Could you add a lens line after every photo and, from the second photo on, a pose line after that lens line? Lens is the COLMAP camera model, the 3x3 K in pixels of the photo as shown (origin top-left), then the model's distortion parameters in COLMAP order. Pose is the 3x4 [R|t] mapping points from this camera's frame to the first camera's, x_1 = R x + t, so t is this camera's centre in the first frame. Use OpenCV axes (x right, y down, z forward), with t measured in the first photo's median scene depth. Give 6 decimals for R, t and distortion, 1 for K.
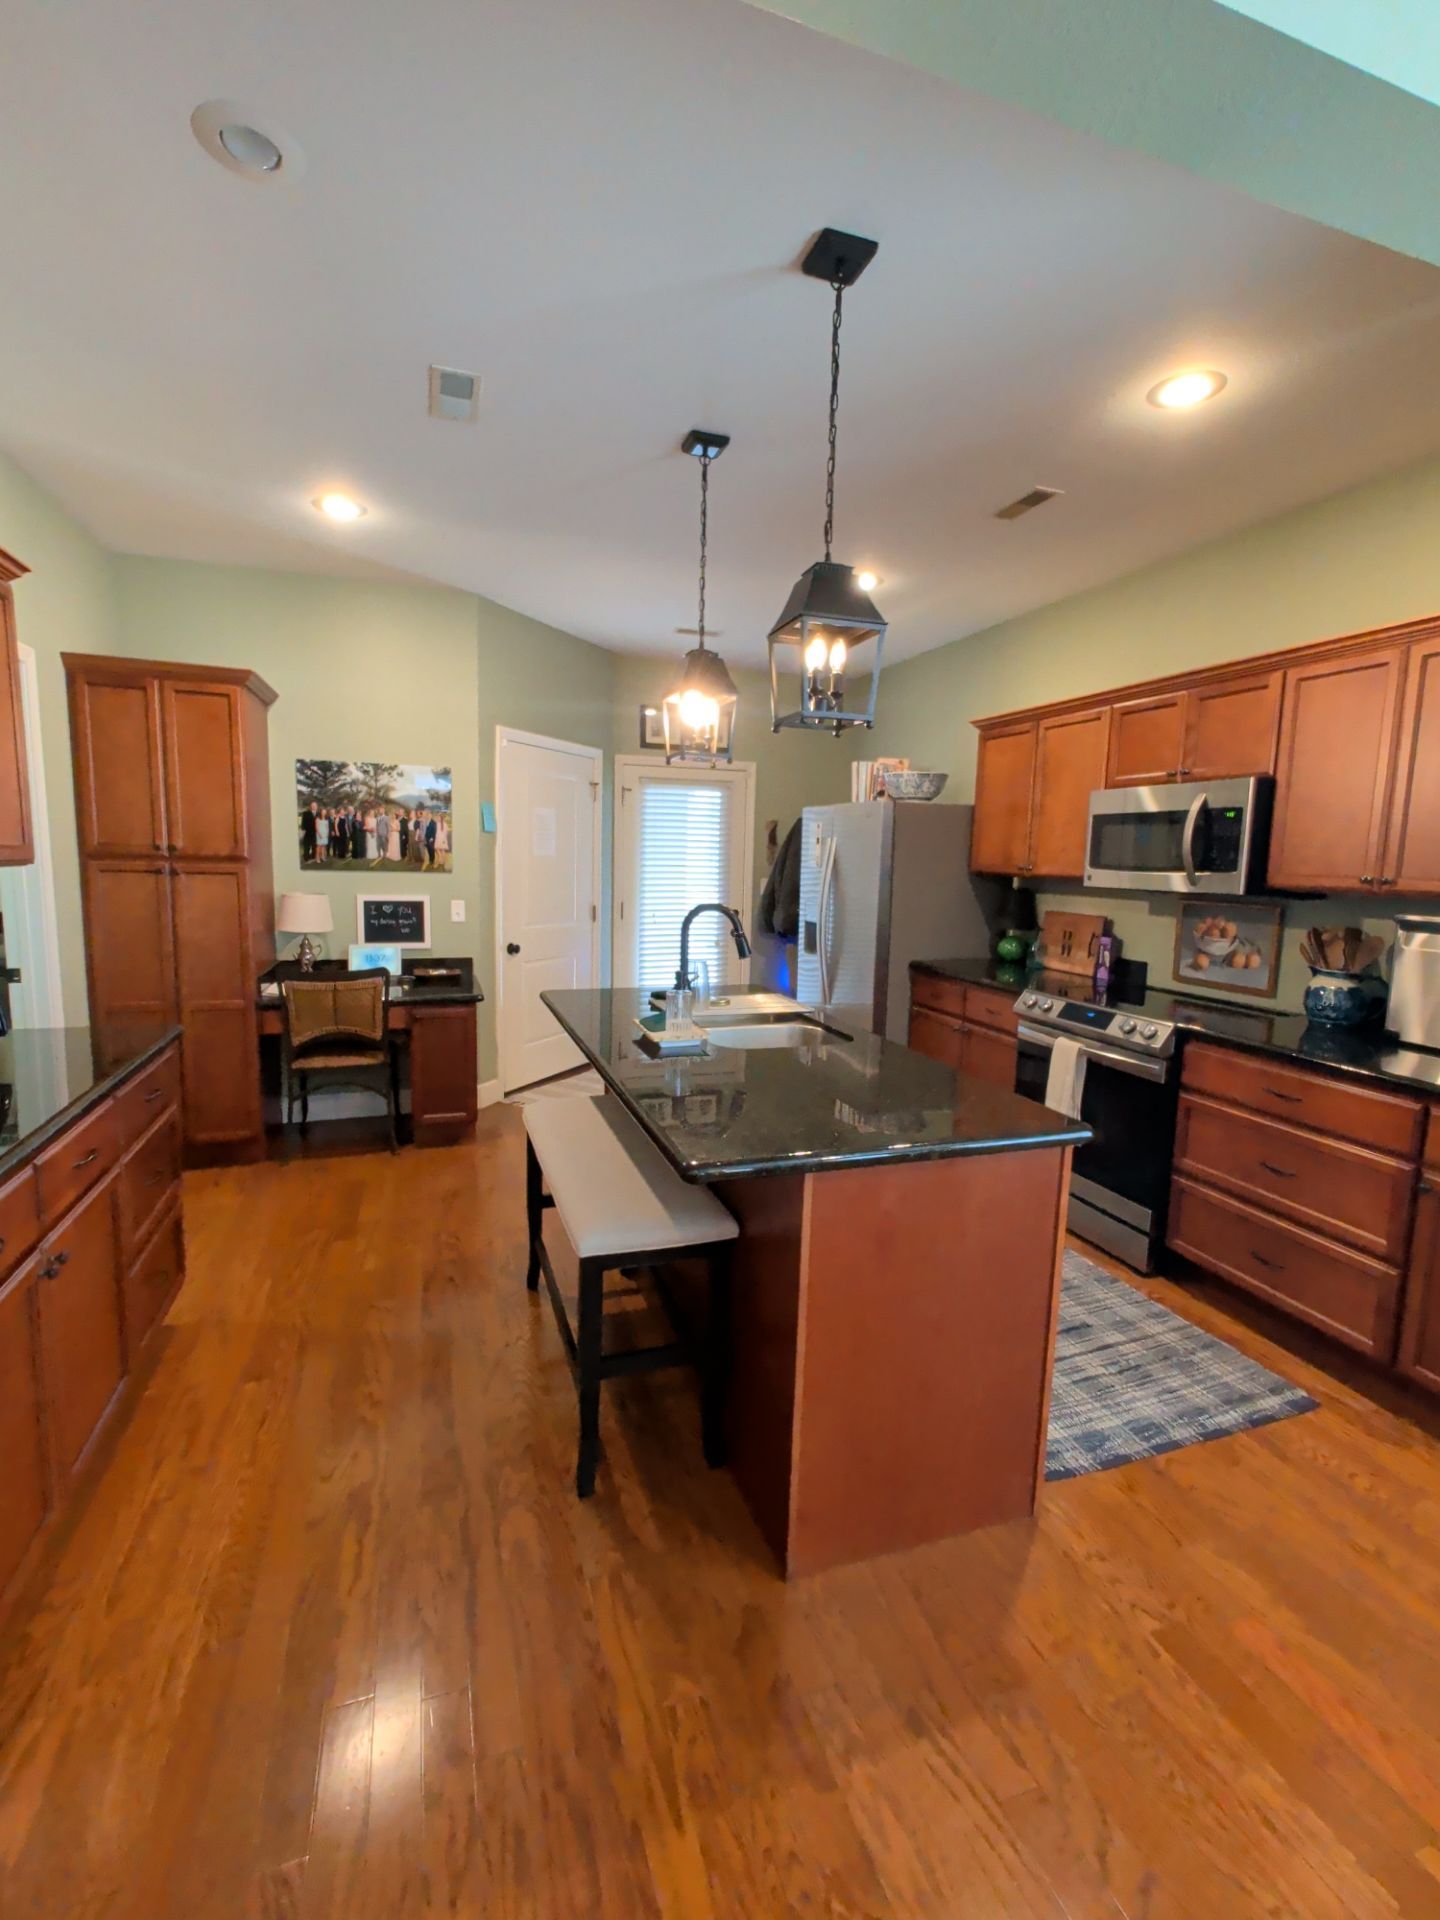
lens RADIAL K [[844.0, 0, 726.7], [0, 844.0, 962.7], [0, 0, 1]] dist [0.001029, 0.000036]
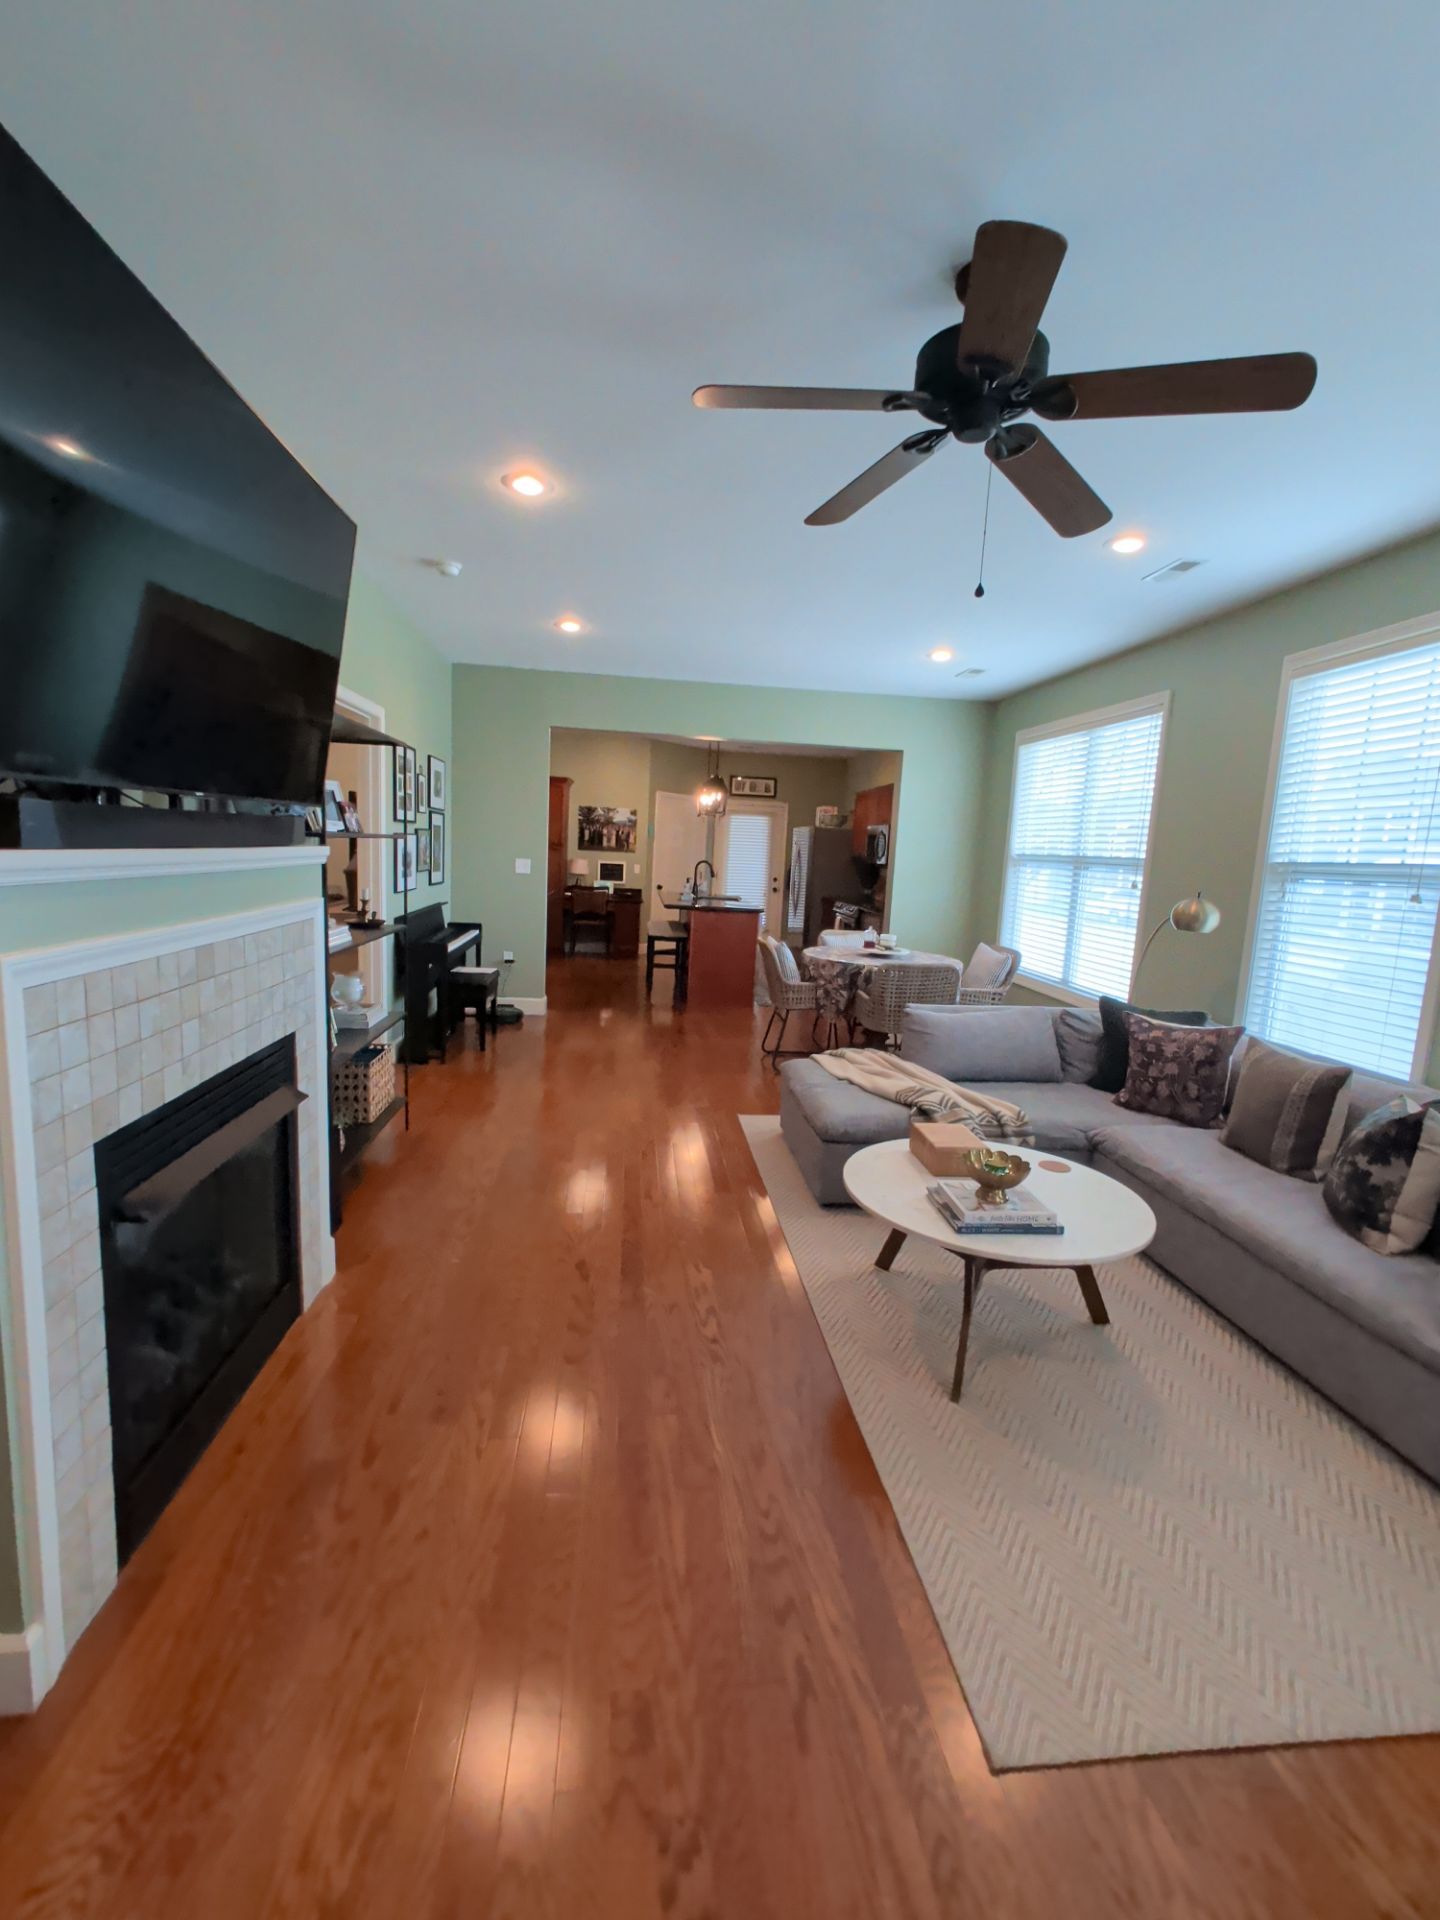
lens RADIAL K [[844.0, 0, 715.5], [0, 844.0, 963.3], [0, 0, 1]] dist [0.001029, 0.000036]
pose [[0.971447, 0.056491, -0.230435, 0.489357], [-0.054841, 0.998403, 0.013563, 0.169734], [0.230834, -0.000539, 0.972993, -1.343582]]
